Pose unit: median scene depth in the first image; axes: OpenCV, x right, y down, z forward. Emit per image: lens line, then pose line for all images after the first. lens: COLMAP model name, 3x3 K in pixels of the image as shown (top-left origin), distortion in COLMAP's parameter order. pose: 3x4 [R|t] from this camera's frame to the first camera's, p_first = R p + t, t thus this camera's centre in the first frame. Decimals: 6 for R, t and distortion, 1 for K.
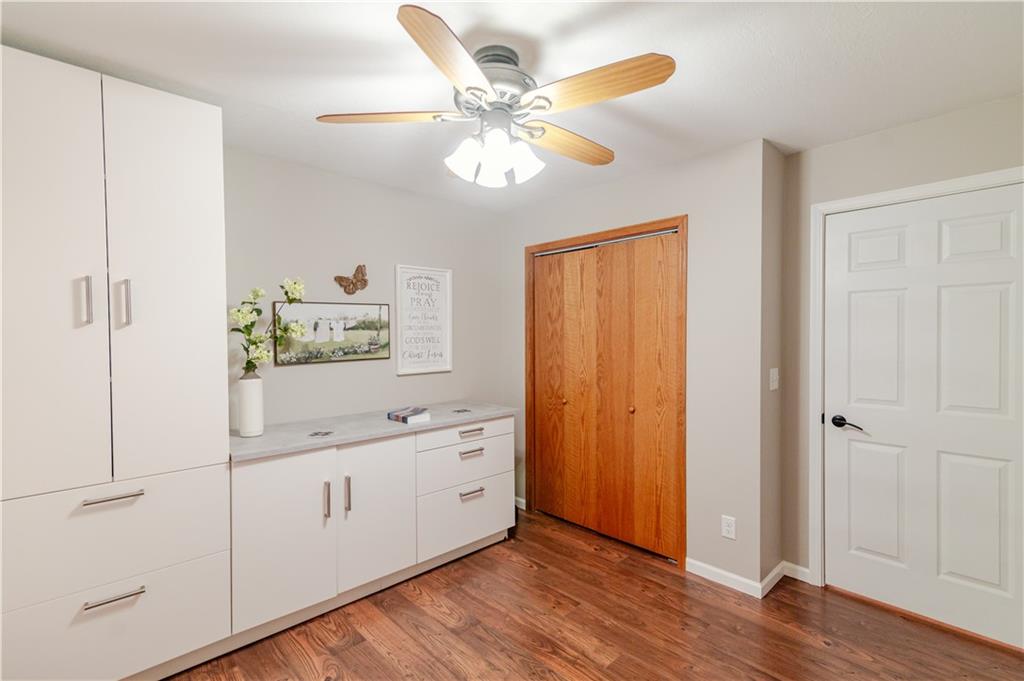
lens RADIAL K [[470.6, 0, 516.9], [0, 470.6, 342.1], [0, 0, 1]] dist [0.015066, -0.000257]
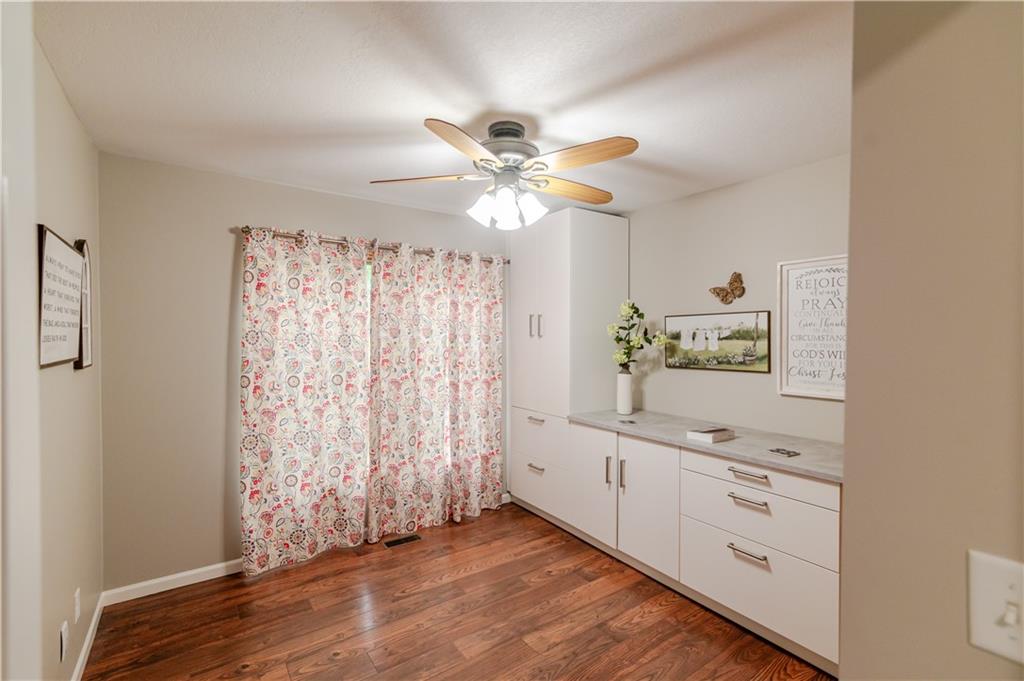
lens RADIAL K [[470.6, 0, 516.9], [0, 470.6, 342.1], [0, 0, 1]] dist [0.015066, -0.000257]
pose [[-0.156712, 0.028631, -0.987229, 0.708703], [-0.014355, 0.999408, 0.031263, -0.045855], [0.987540, 0.019071, -0.156208, 0.727412]]
